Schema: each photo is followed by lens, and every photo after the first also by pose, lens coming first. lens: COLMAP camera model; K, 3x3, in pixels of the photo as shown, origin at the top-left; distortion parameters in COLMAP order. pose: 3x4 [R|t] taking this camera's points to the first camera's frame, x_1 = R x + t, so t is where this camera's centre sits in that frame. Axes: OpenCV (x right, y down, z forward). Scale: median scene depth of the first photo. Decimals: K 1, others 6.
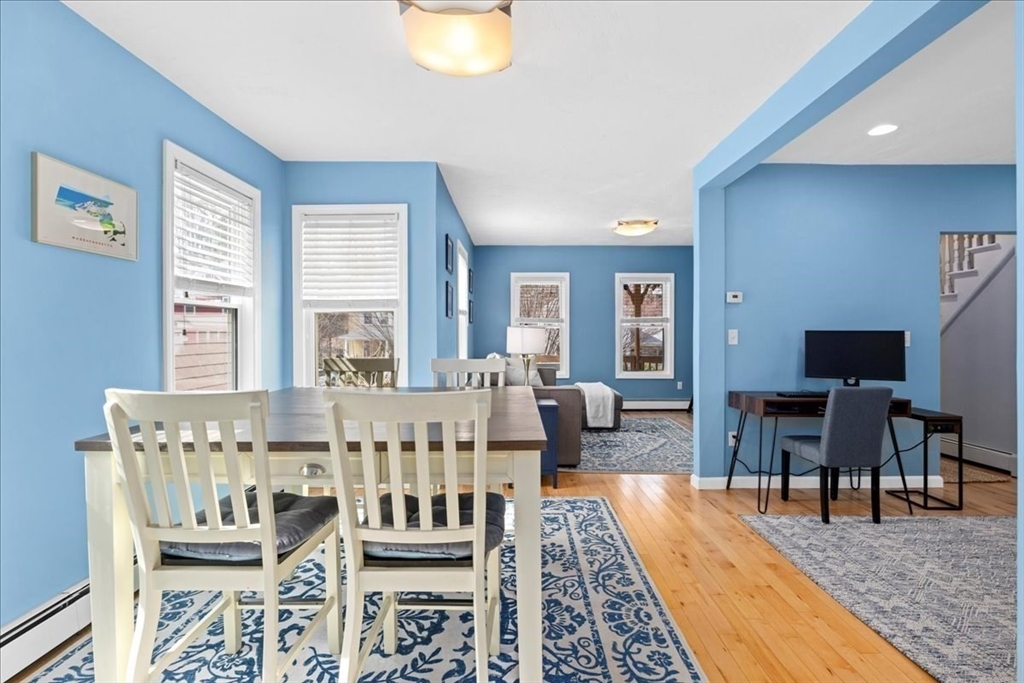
lens RADIAL K [[478.4, 0, 513.8], [0, 478.4, 335.0], [0, 0, 1]] dist [-0.000040, 0.000140]
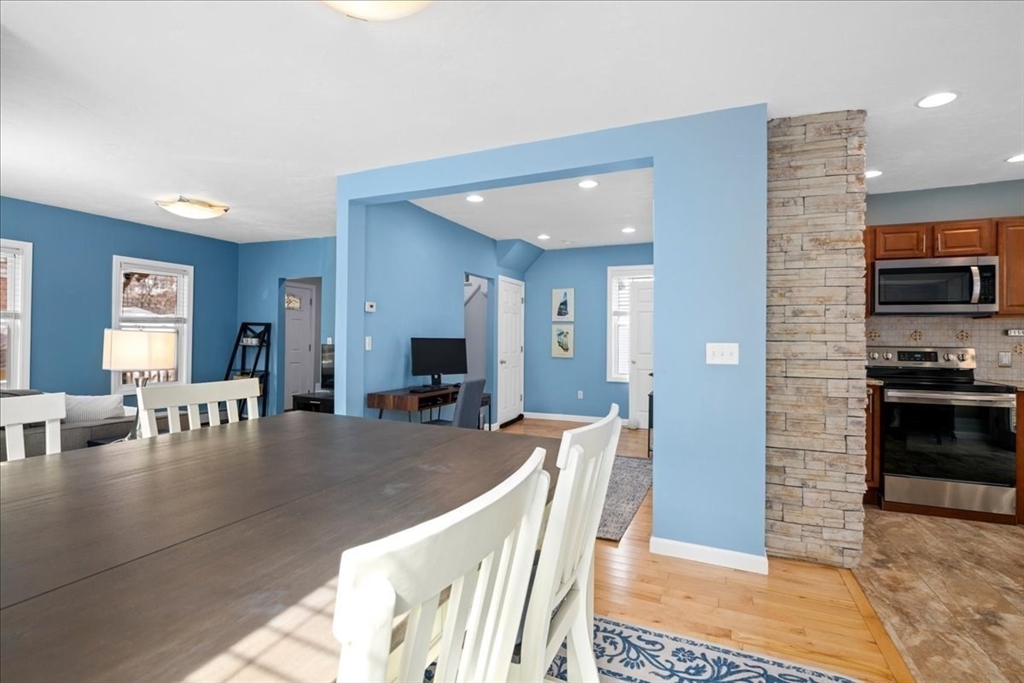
lens RADIAL K [[472.4, 0, 504.7], [0, 472.4, 332.0], [0, 0, 1]] dist [-0.020847, 0.000247]
pose [[0.411083, 0.013167, 0.911503, -0.616667], [-0.008200, 0.999909, -0.010745, -0.020094], [-0.911561, -0.003057, 0.411153, 0.441759]]
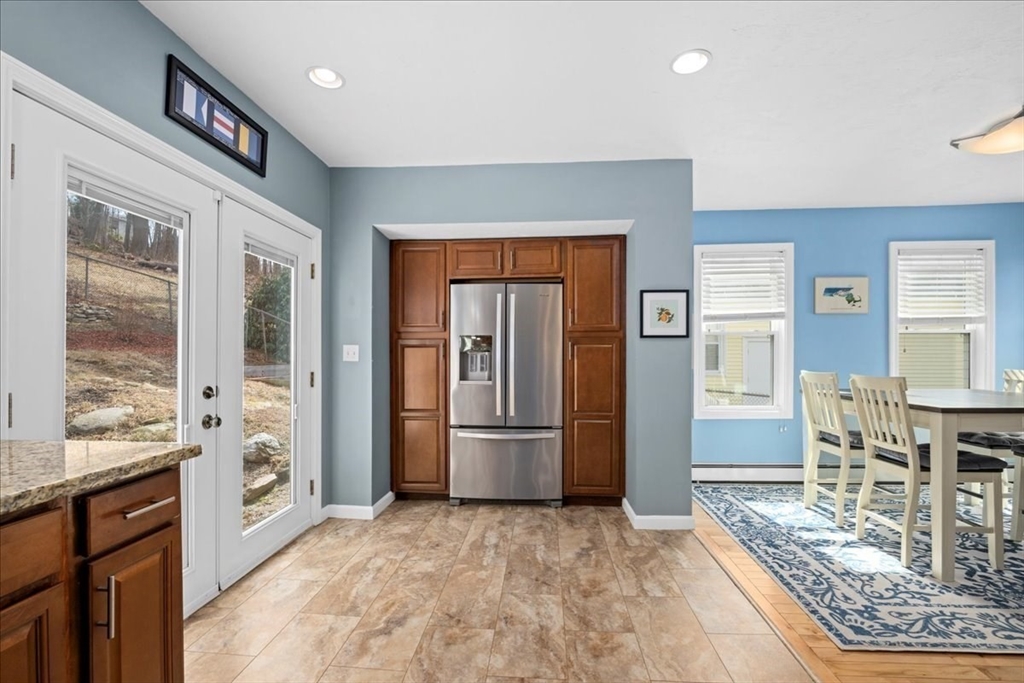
lens RADIAL K [[456.2, 0, 513.9], [0, 456.2, 354.5], [0, 0, 1]] dist [-0.012032, -0.000266]
pose [[-0.072322, 0.001887, -0.997380, 1.104385], [-0.002648, 0.999994, 0.002084, 0.010280], [0.997378, 0.002792, -0.072316, -0.285595]]
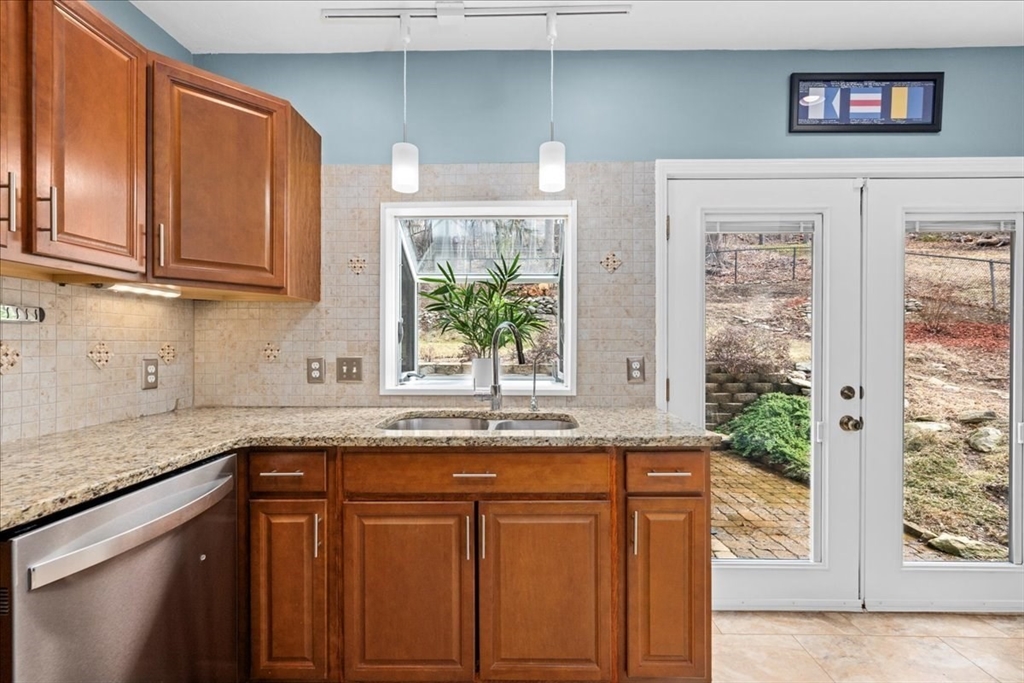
lens RADIAL K [[449.6, 0, 514.3], [0, 449.6, 344.7], [0, 0, 1]] dist [0.001389, 0.000283]
pose [[-0.999798, 0.003457, 0.019816, 0.862996], [0.003513, 0.999990, 0.002800, -0.007388], [-0.019806, 0.002869, -0.999800, -0.083268]]
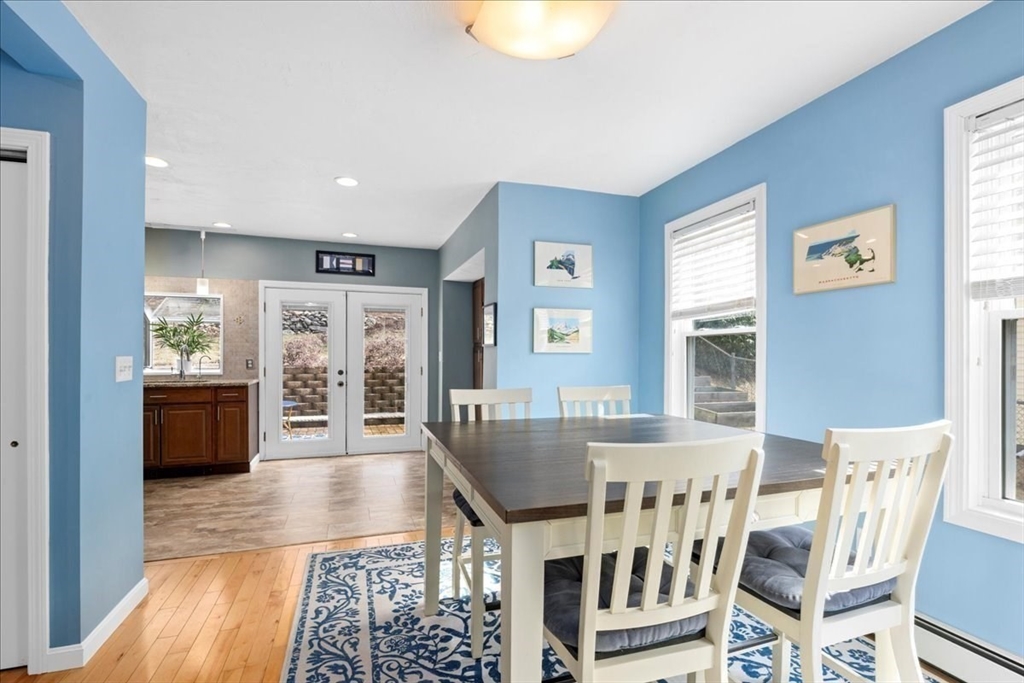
lens RADIAL K [[471.9, 0, 507.0], [0, 471.9, 353.3], [0, 0, 1]] dist [-0.004000, -0.000044]
pose [[-0.950344, -0.000185, -0.311201, 0.177001], [-0.002285, 0.999977, 0.006384, -0.023578], [0.311193, 0.006778, -0.950323, 1.578272]]
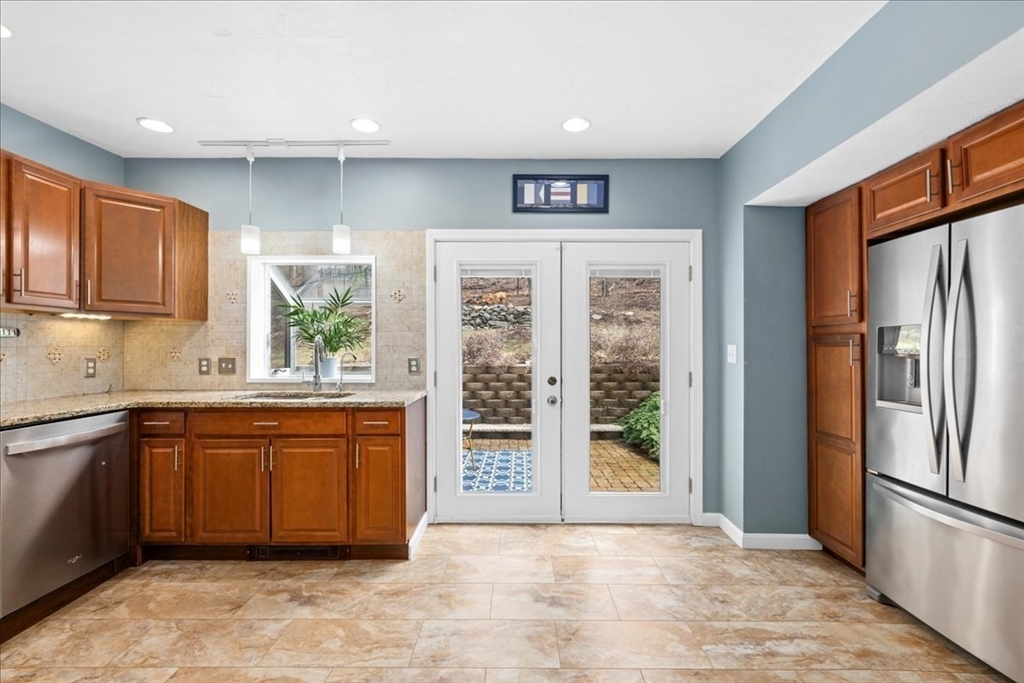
lens RADIAL K [[447.3, 0, 514.9], [0, 447.3, 347.1], [0, 0, 1]] dist [0.002418, 0.000794]
pose [[-0.999928, 0.002456, 0.011788, 0.329507], [0.002450, 0.999997, -0.000522, -0.009884], [-0.011789, -0.000493, -0.999930, 0.366487]]
